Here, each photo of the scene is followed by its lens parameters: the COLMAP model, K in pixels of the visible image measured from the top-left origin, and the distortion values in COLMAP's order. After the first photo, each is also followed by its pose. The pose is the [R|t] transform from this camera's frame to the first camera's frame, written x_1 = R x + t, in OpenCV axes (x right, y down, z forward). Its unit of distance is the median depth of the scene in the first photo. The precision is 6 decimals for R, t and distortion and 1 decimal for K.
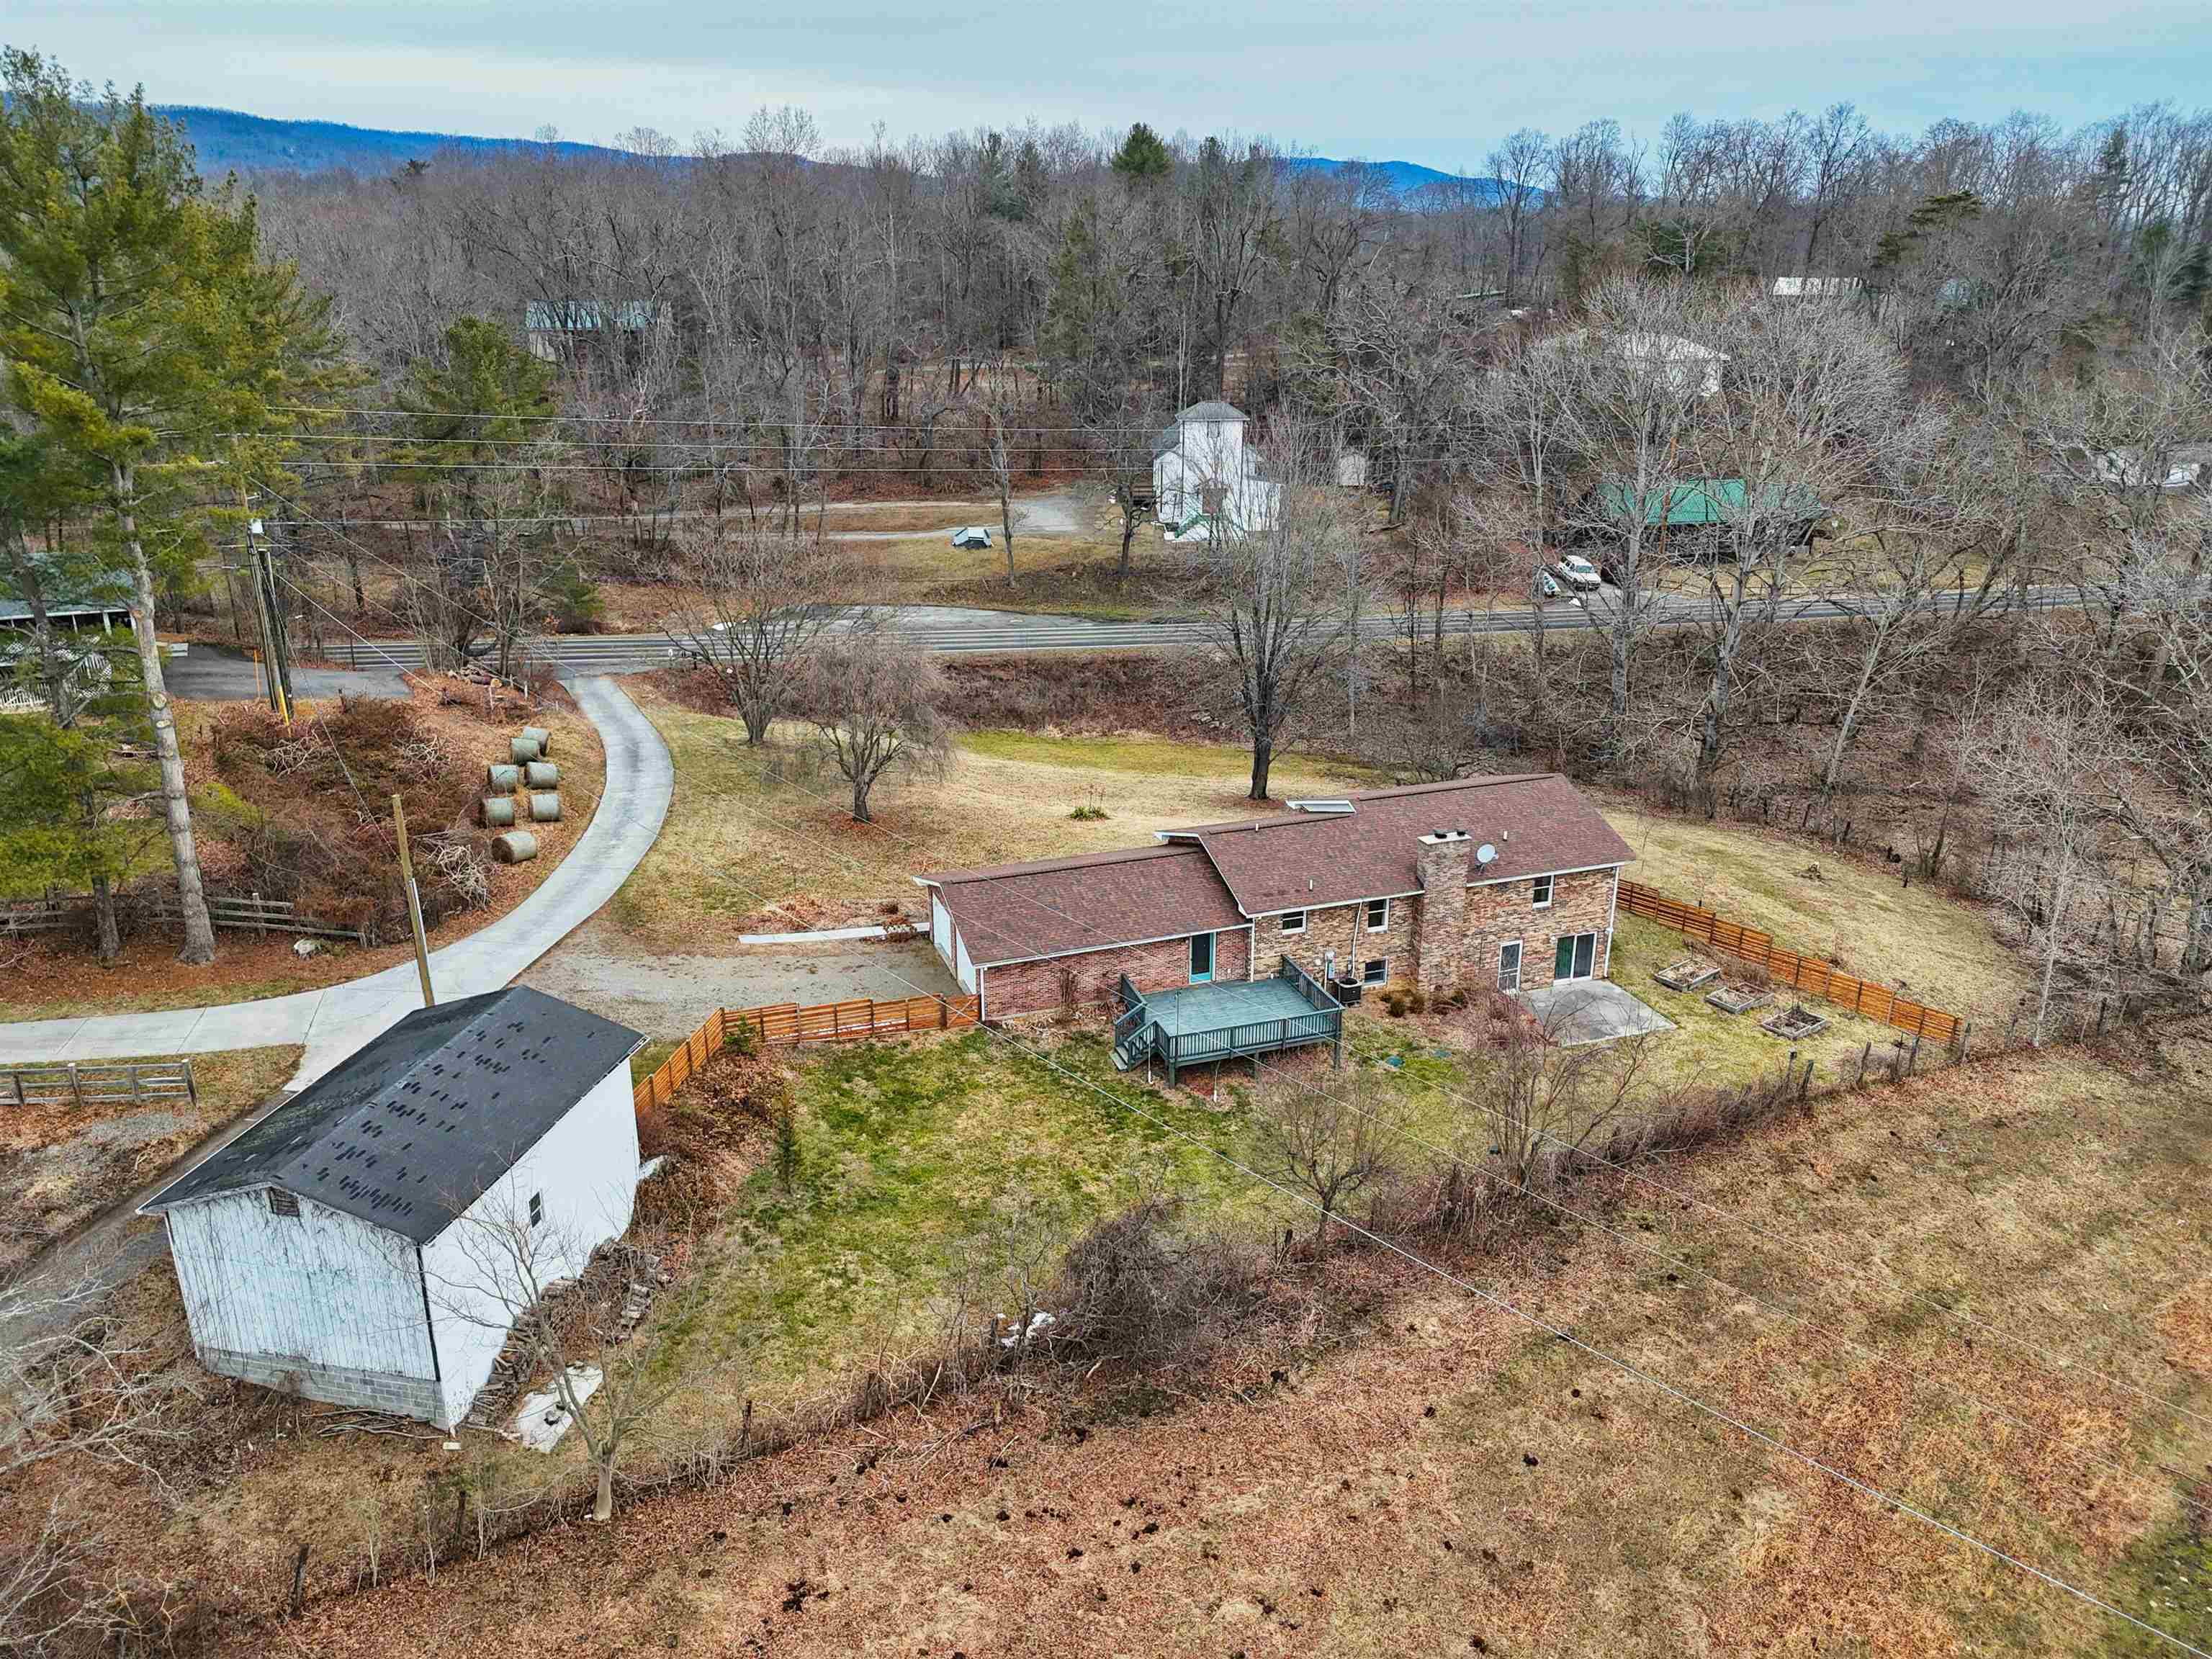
lens RADIAL K [[1609.1, 0, 1105.7], [0, 1609.1, 832.0], [0, 0, 1]] dist [0.128305, -0.157350]
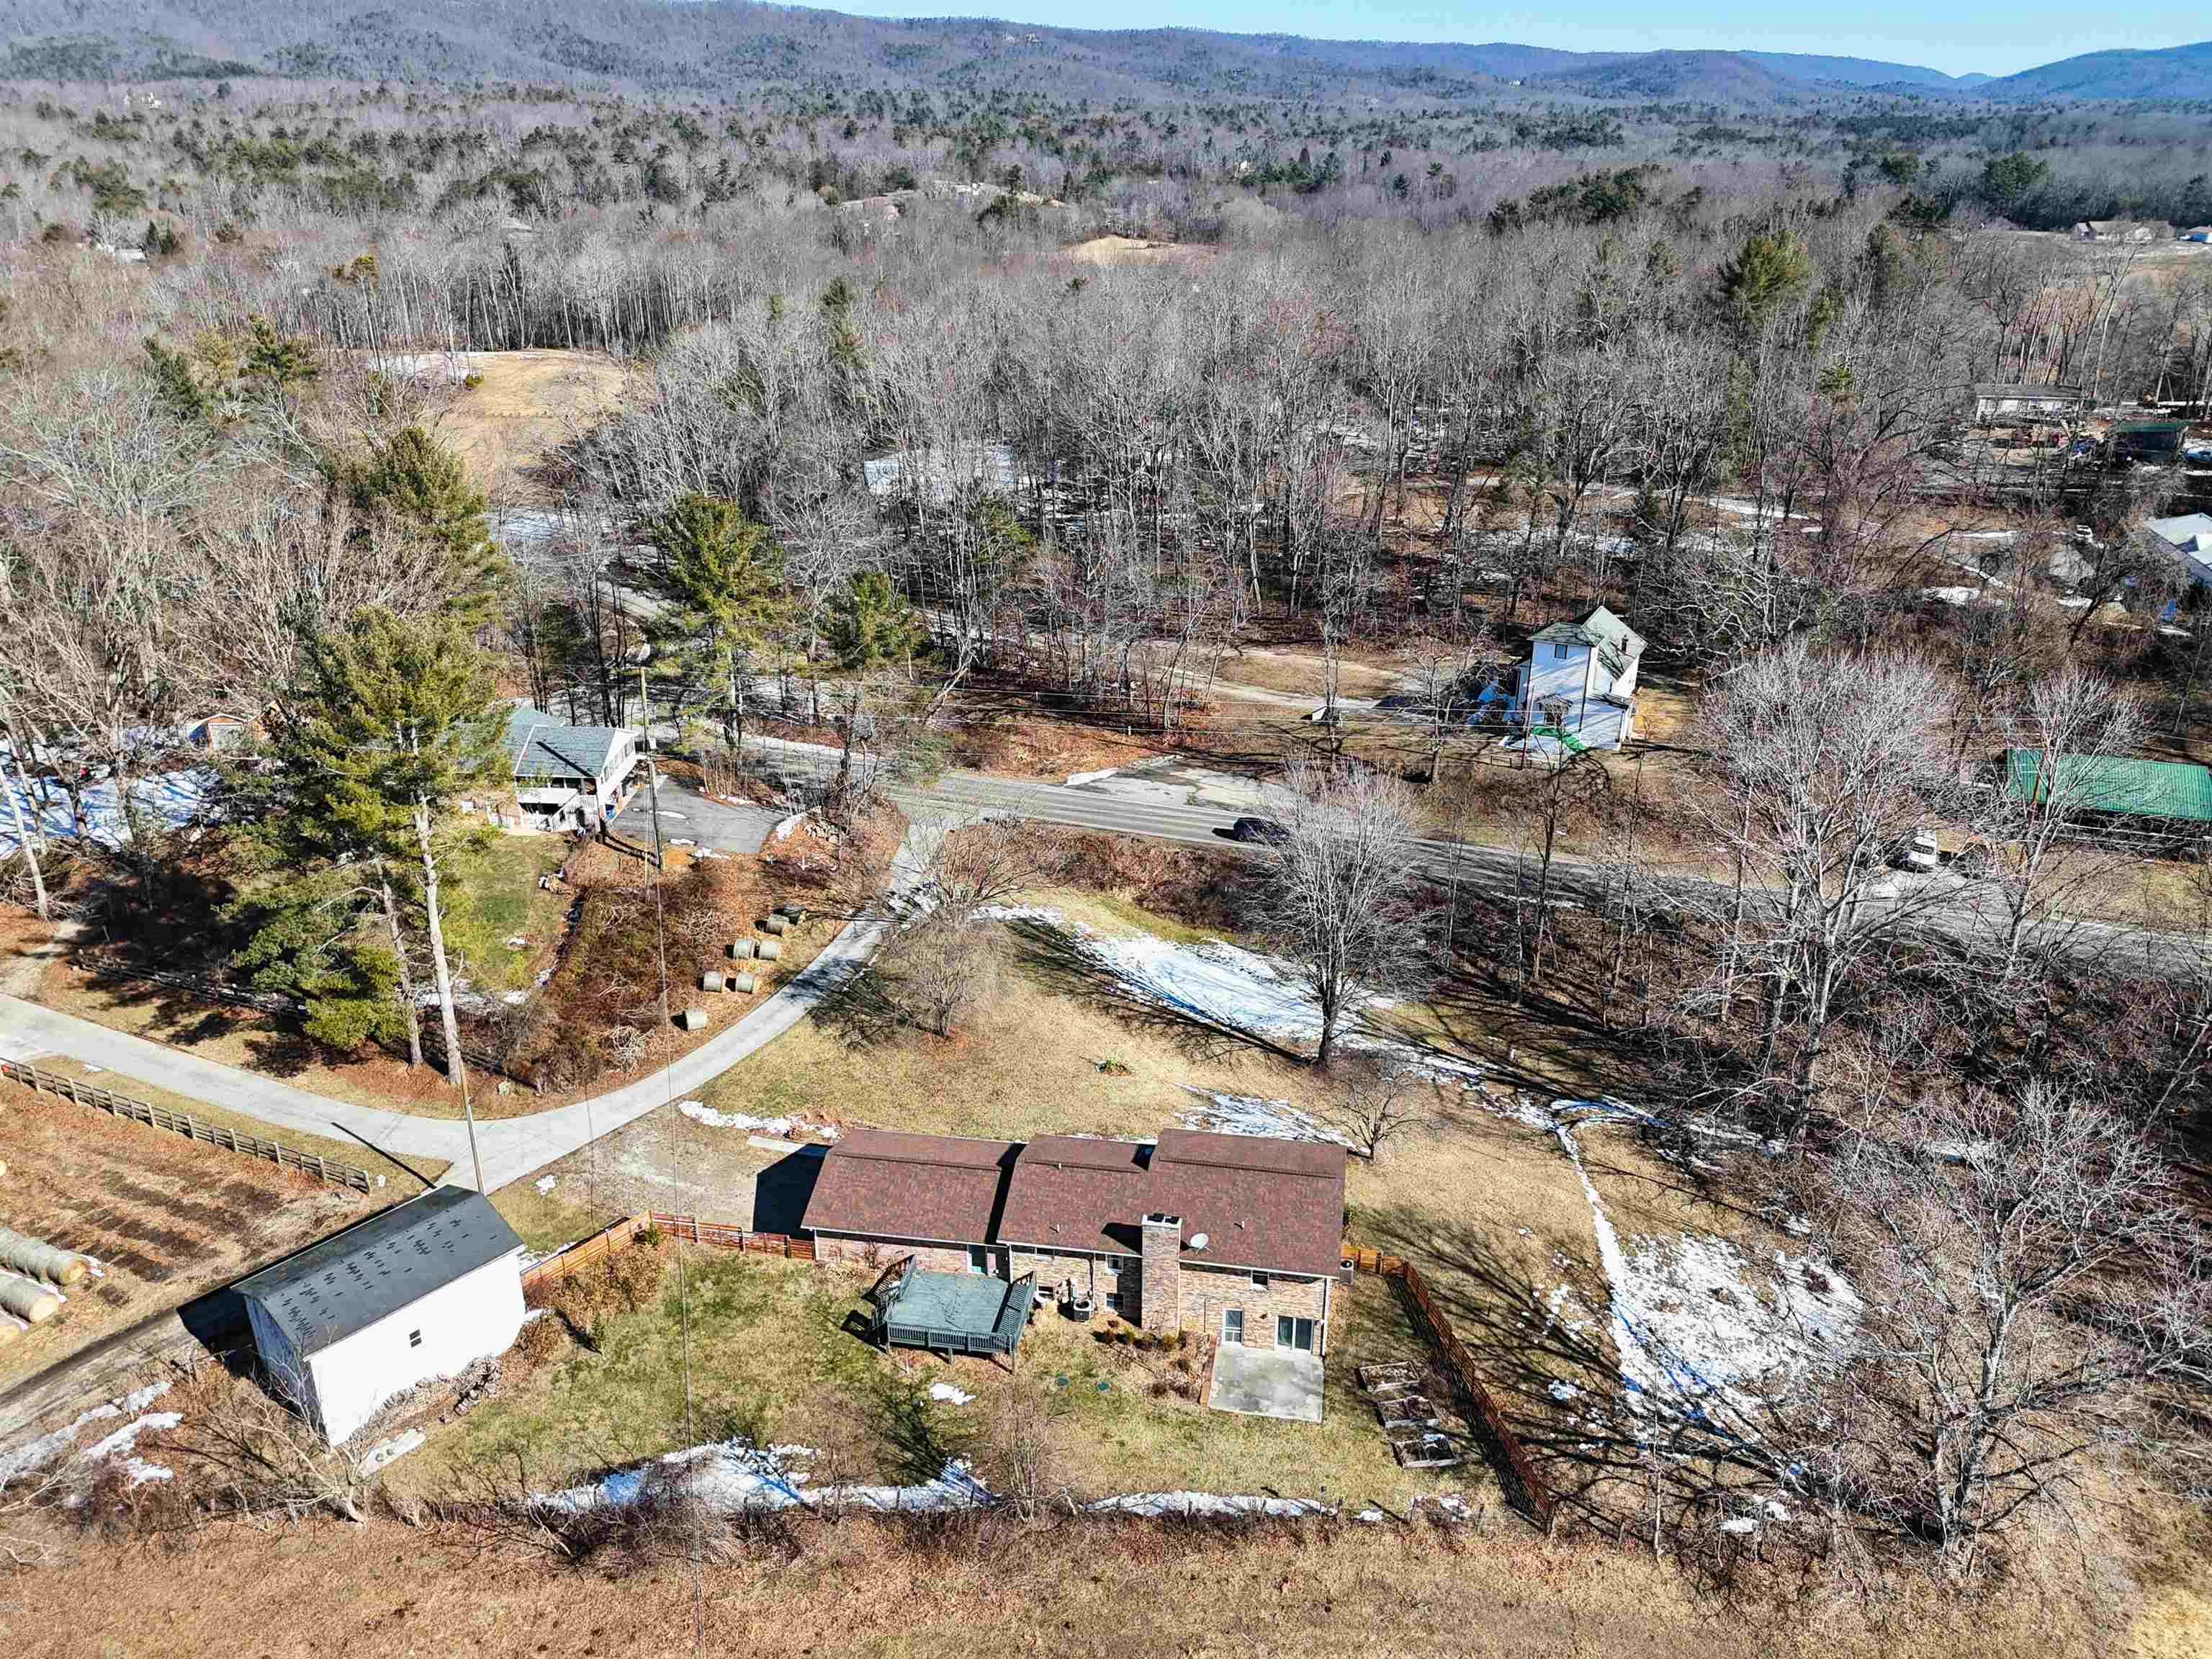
lens RADIAL K [[1620.8, 0, 1110.0], [0, 1620.8, 828.7], [0, 0, 1]] dist [0.074945, -0.065782]
pose [[0.871727, 0.187941, -0.452516, 0.691490], [-0.165048, 0.982173, 0.089971, -0.407647], [0.461358, -0.003743, 0.887206, -0.165286]]
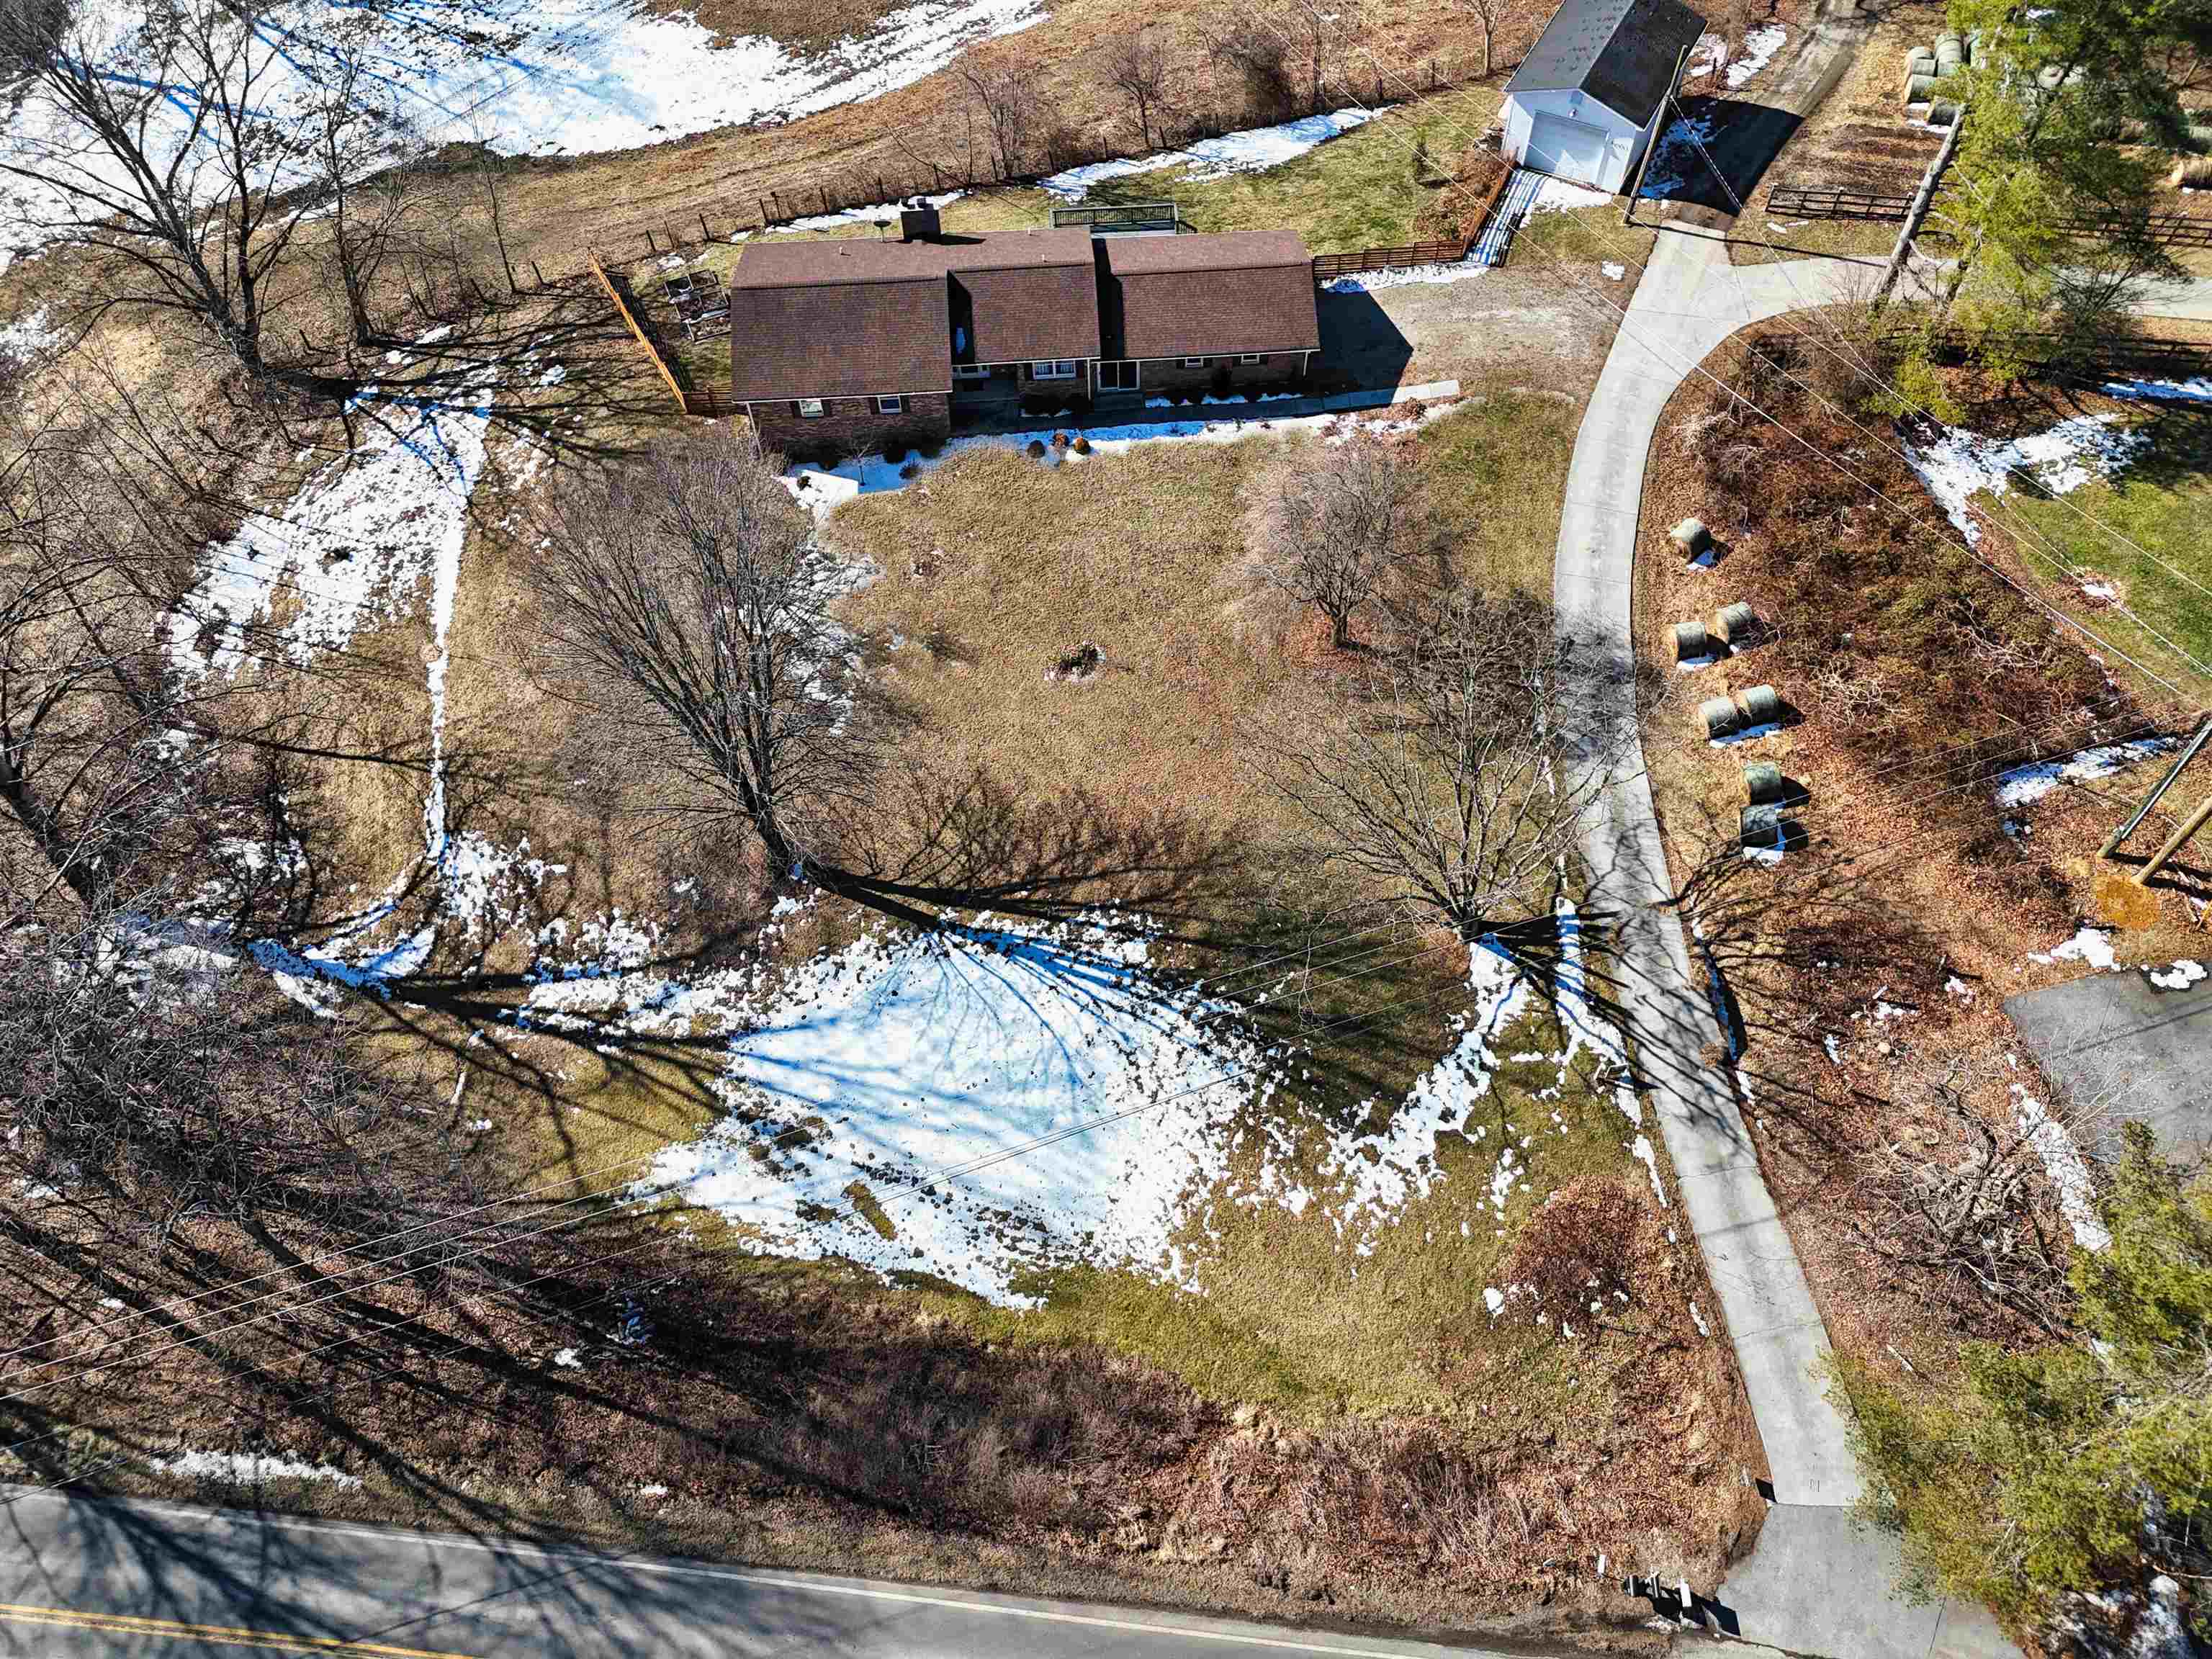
lens RADIAL K [[1601.7, 0, 1113.8], [0, 1601.7, 835.1], [0, 0, 1]] dist [0.064415, -0.055293]
pose [[-0.961262, -0.228901, 0.153554, -0.244280], [0.100056, 0.229316, 0.968196, -1.083919], [-0.256834, 0.946054, -0.197530, 1.660337]]
